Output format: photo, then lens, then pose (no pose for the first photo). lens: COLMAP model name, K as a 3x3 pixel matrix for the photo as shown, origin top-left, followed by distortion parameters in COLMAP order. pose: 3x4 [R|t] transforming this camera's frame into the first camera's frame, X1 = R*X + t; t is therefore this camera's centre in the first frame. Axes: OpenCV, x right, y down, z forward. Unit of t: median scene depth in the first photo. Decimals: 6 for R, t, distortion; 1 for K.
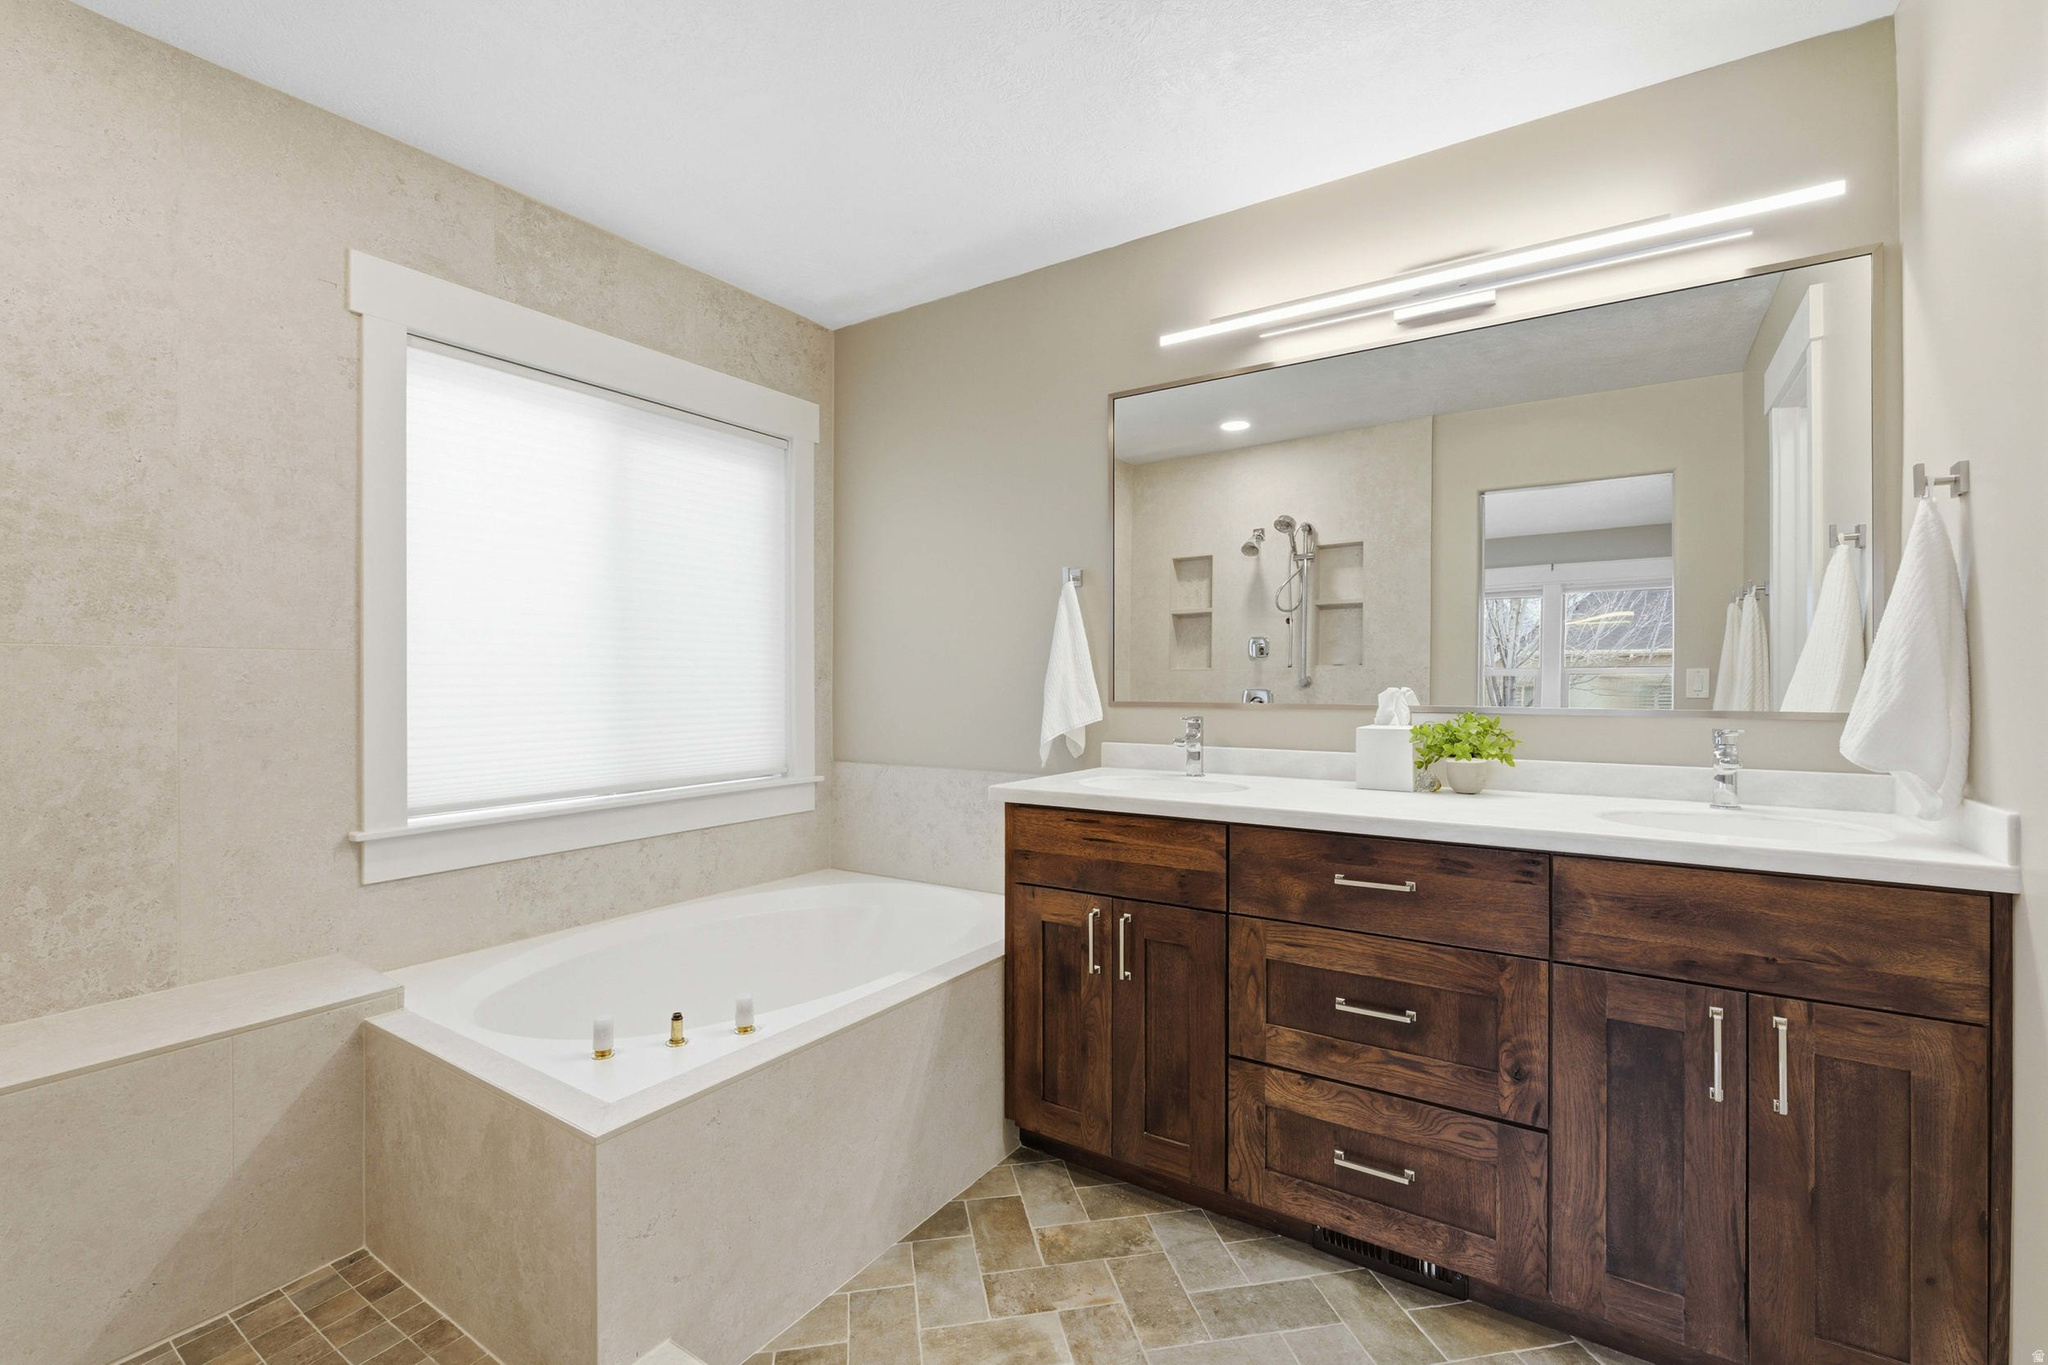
lens RADIAL K [[901.4, 0, 1024.0], [0, 901.4, 682.5], [0, 0, 1]] dist [-0.003803, -0.000265]
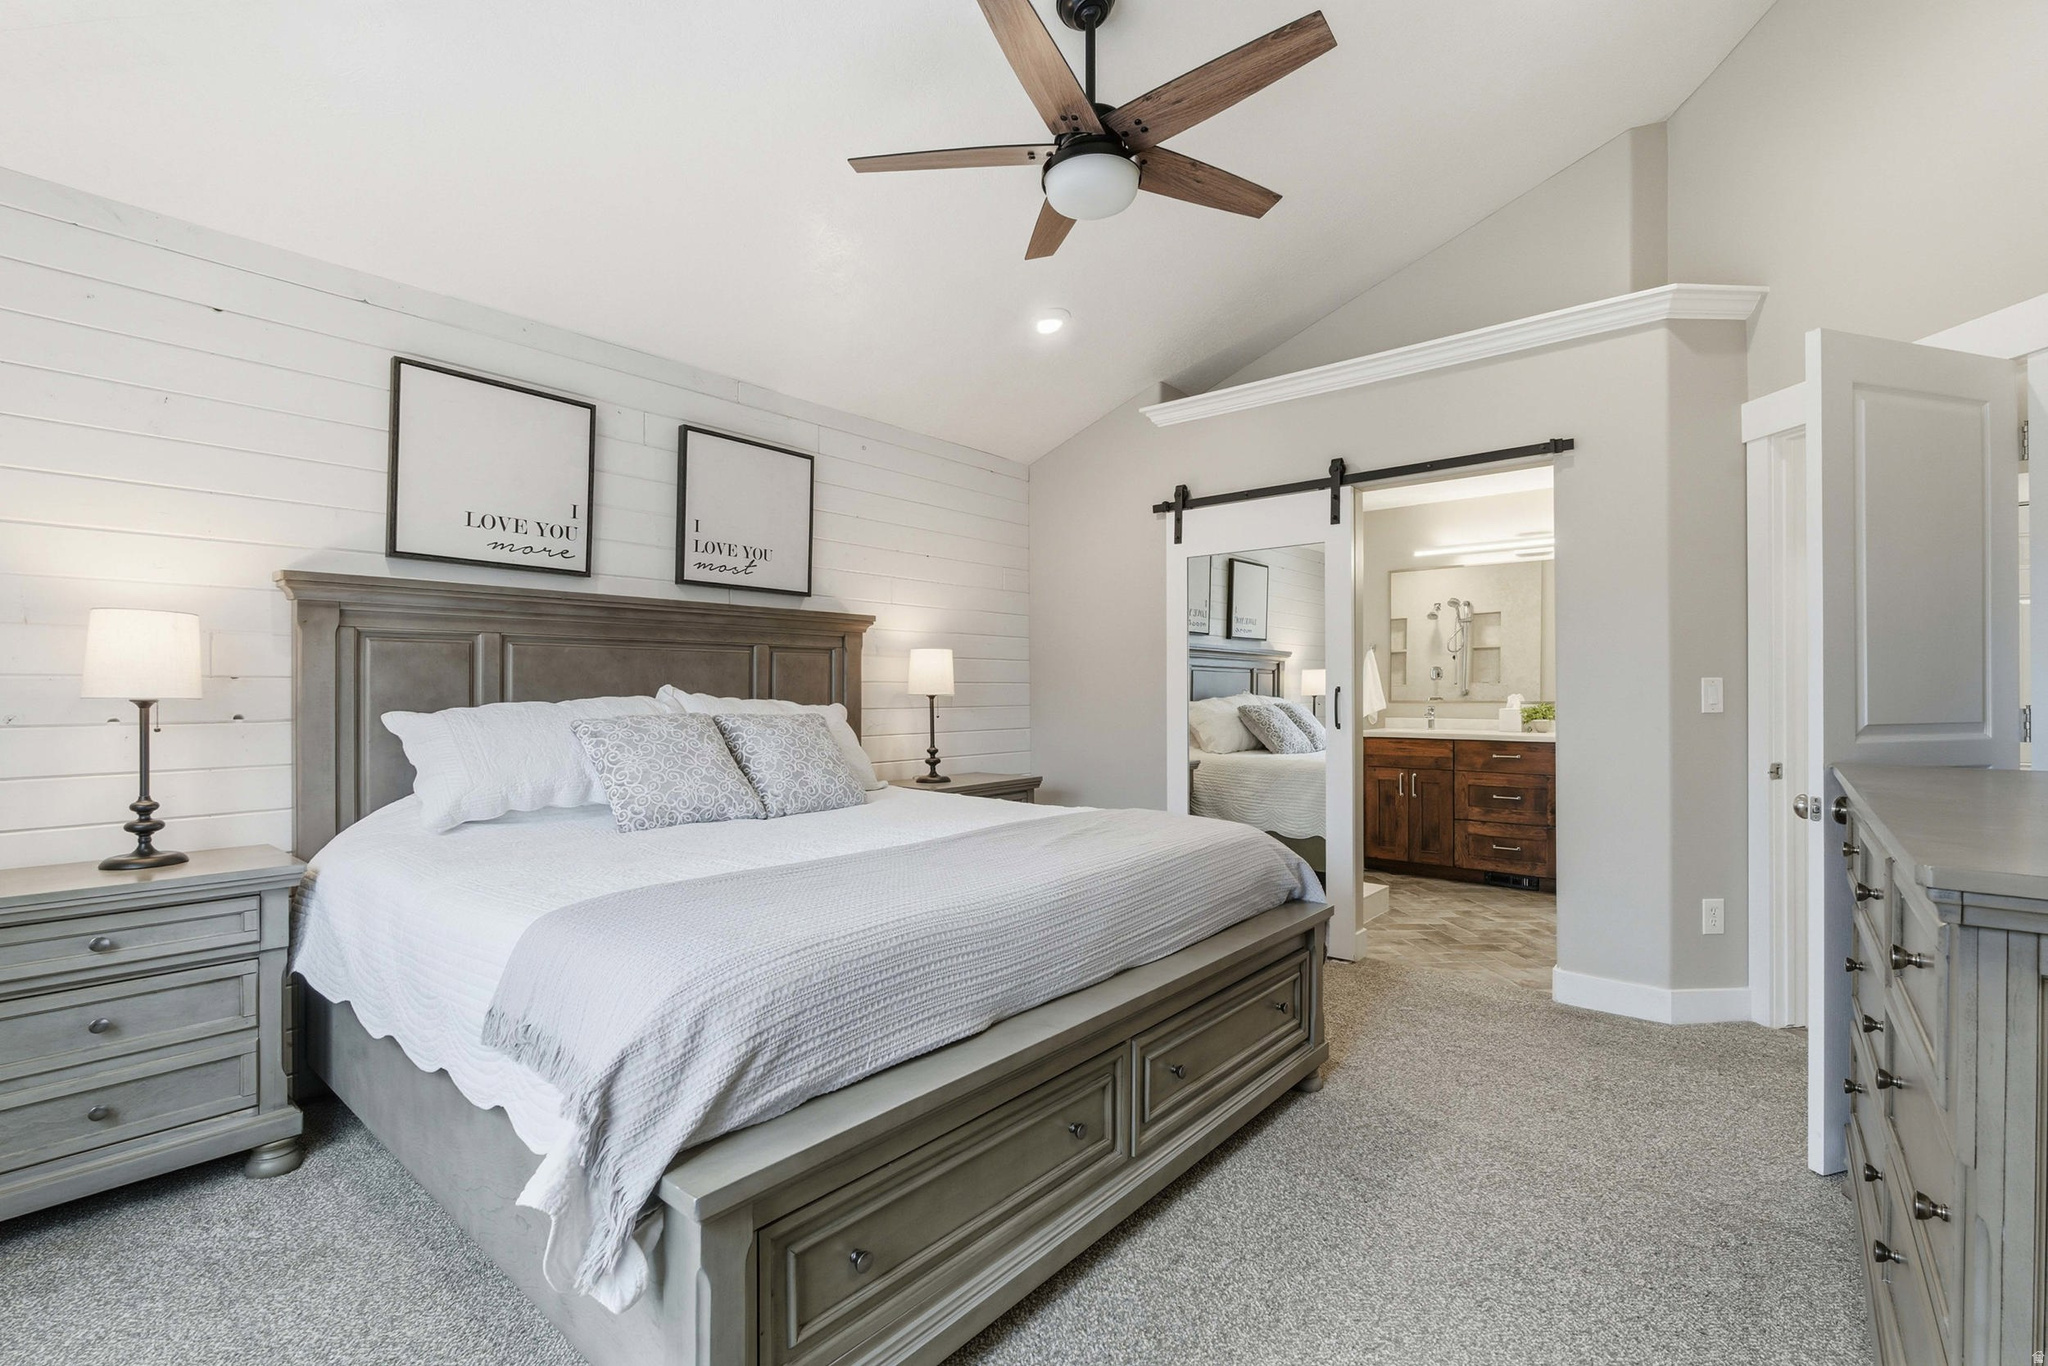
lens RADIAL K [[923.4, 0, 1024.0], [0, 923.4, 683.0], [0, 0, 1]] dist [0.001009, 0.000253]
pose [[0.993317, 0.002051, -0.115400, -0.750665], [-0.003443, 0.999924, -0.011871, 0.010080], [0.115366, 0.012189, 0.993248, -1.976672]]
